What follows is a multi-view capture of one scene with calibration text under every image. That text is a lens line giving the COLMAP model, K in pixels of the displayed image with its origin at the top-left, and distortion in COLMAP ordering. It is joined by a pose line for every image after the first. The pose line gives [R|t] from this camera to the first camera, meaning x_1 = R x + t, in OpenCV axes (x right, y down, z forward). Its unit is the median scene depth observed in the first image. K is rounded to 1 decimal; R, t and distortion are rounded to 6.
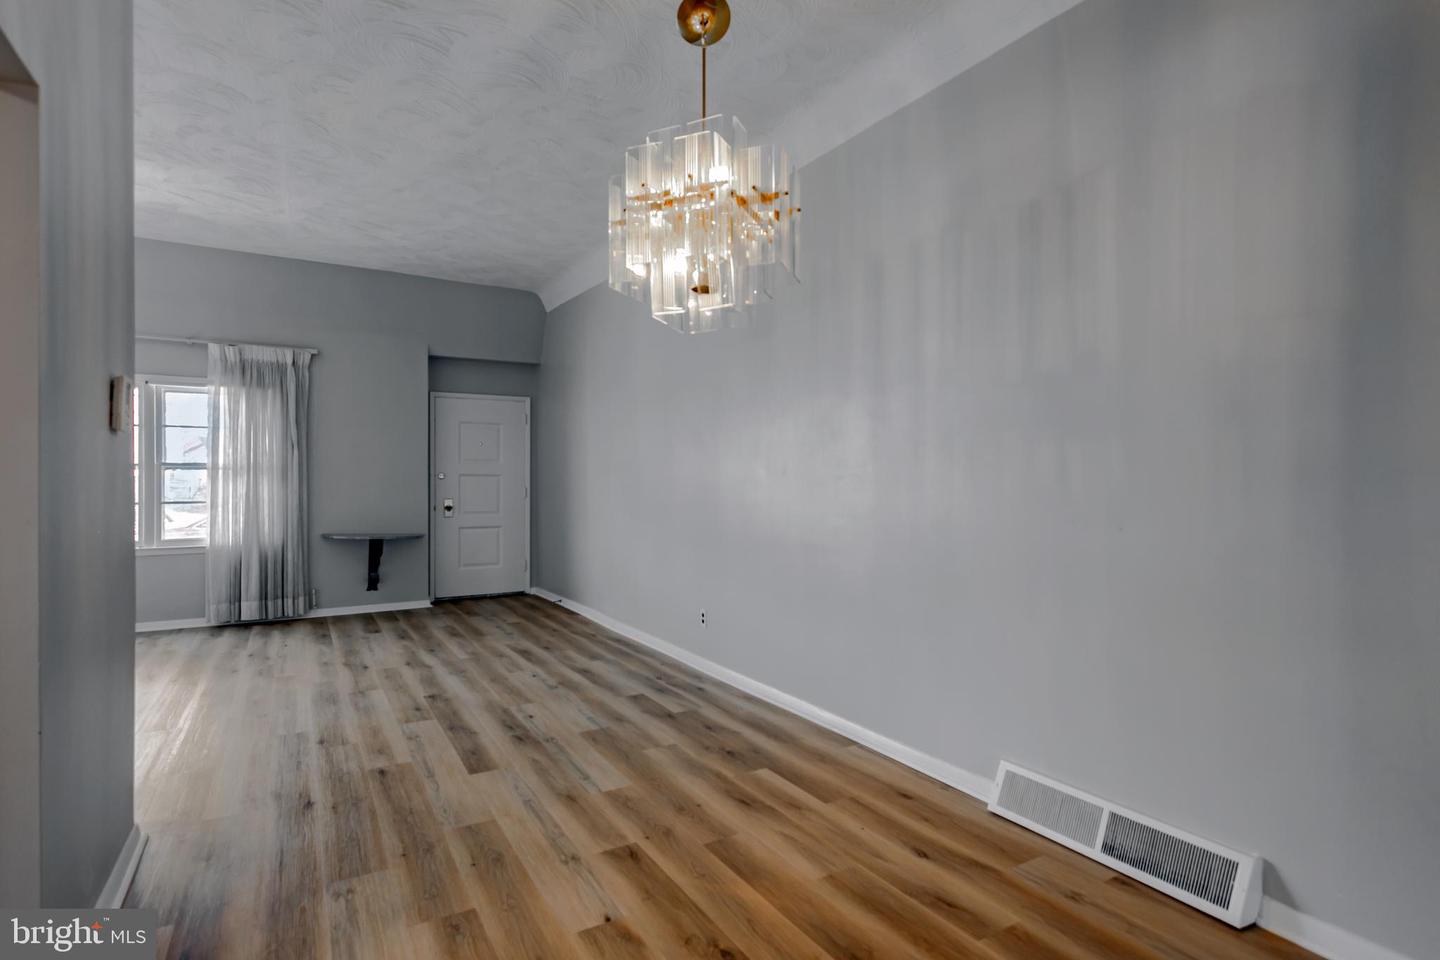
lens RADIAL K [[682.3, 0, 715.6], [0, 682.3, 484.1], [0, 0, 1]] dist [0.016914, 0.000101]
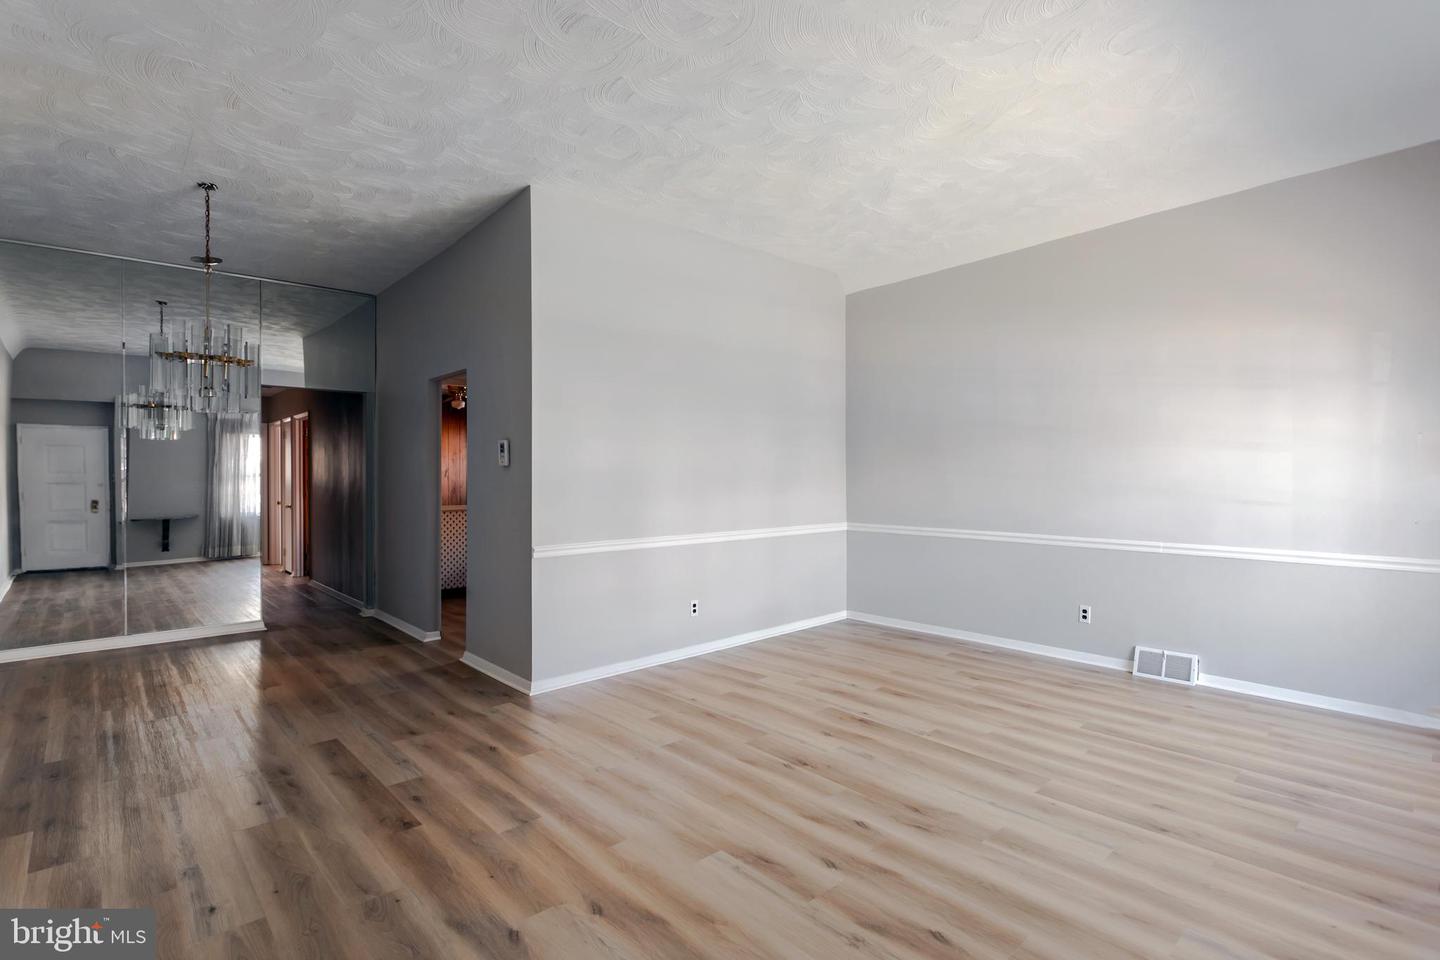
lens RADIAL K [[702.8, 0, 675.3], [0, 702.8, 473.2], [0, 0, 1]] dist [0.003279, 0.000326]
pose [[-0.990931, 0.003896, -0.134318, -0.397443], [0.004248, 0.999988, -0.002331, -0.015978], [0.134307, -0.002881, -0.990936, 1.168948]]
